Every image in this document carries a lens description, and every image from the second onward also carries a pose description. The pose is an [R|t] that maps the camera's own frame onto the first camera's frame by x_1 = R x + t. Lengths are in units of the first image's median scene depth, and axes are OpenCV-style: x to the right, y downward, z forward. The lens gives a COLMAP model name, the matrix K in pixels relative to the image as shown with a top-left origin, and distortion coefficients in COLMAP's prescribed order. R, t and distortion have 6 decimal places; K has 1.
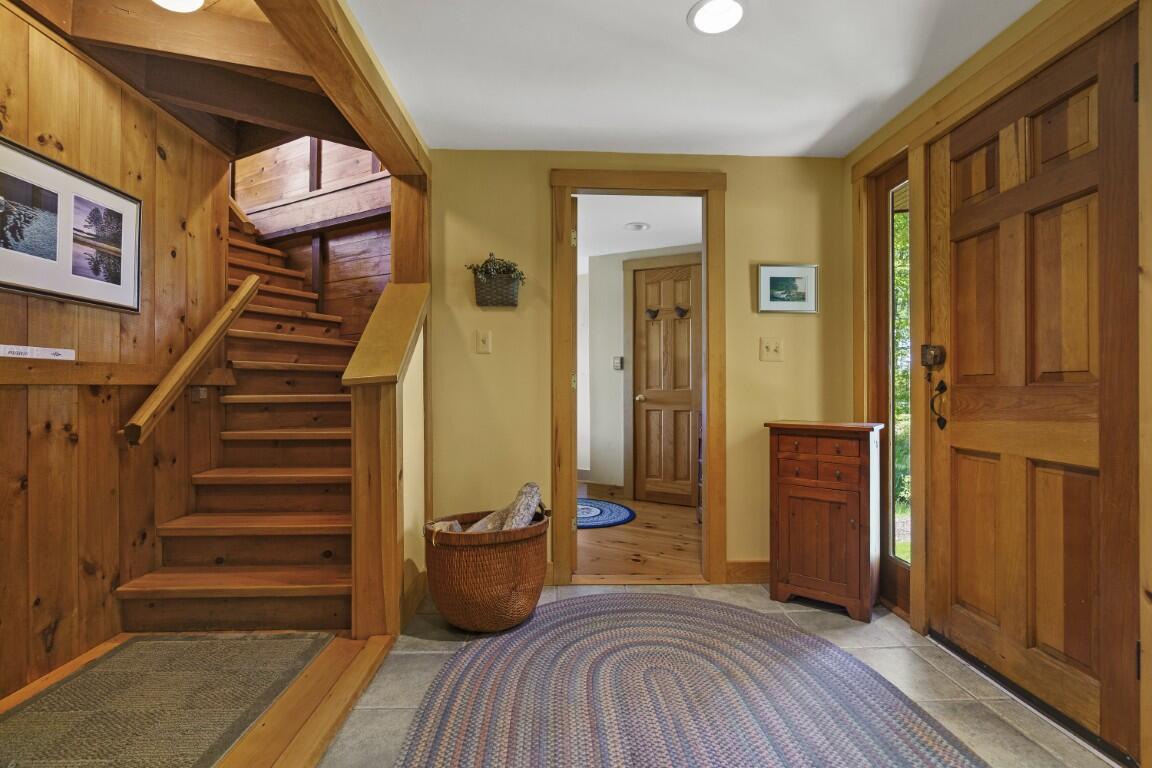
lens RADIAL K [[523.5, 0, 575.6], [0, 523.5, 384.0], [0, 0, 1]] dist [-0.004519, -0.000512]
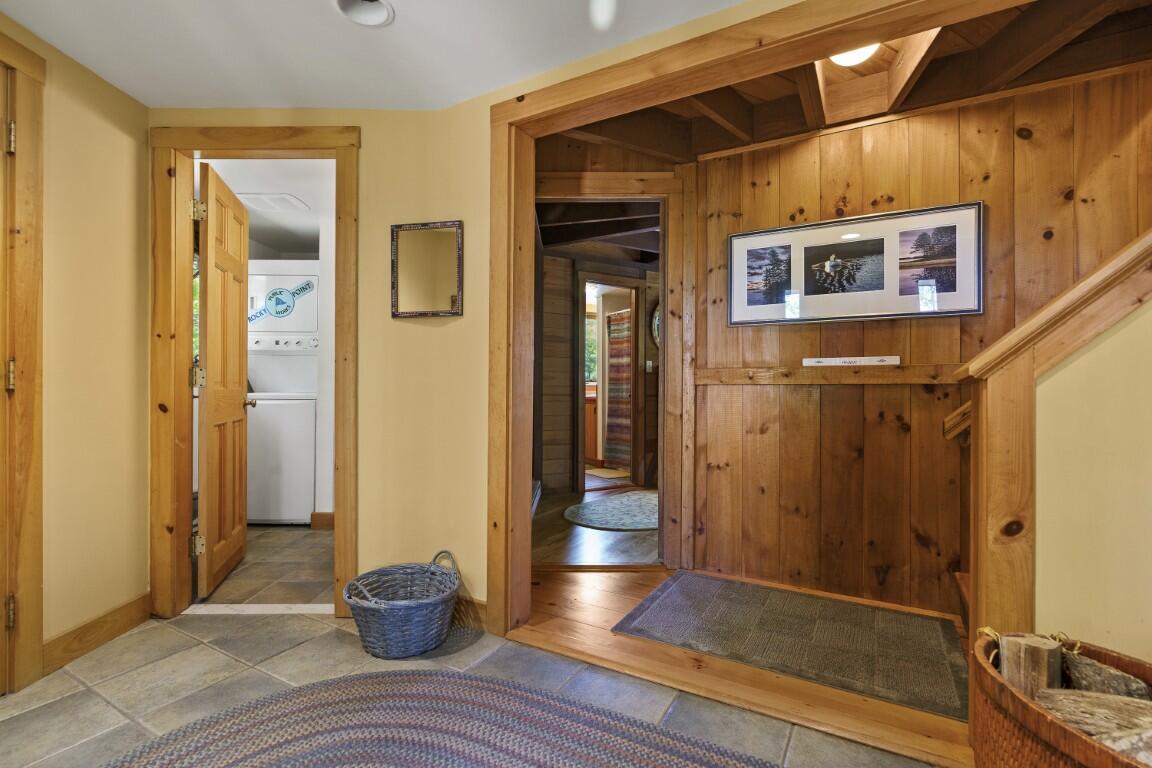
lens RADIAL K [[523.5, 0, 574.3], [0, 523.5, 387.6], [0, 0, 1]] dist [-0.004519, -0.000512]
pose [[-0.533257, -0.002352, -0.845950, 0.497532], [0.001006, 0.999994, -0.003414, 0.012964], [0.845953, -0.002671, -0.533251, 0.980765]]
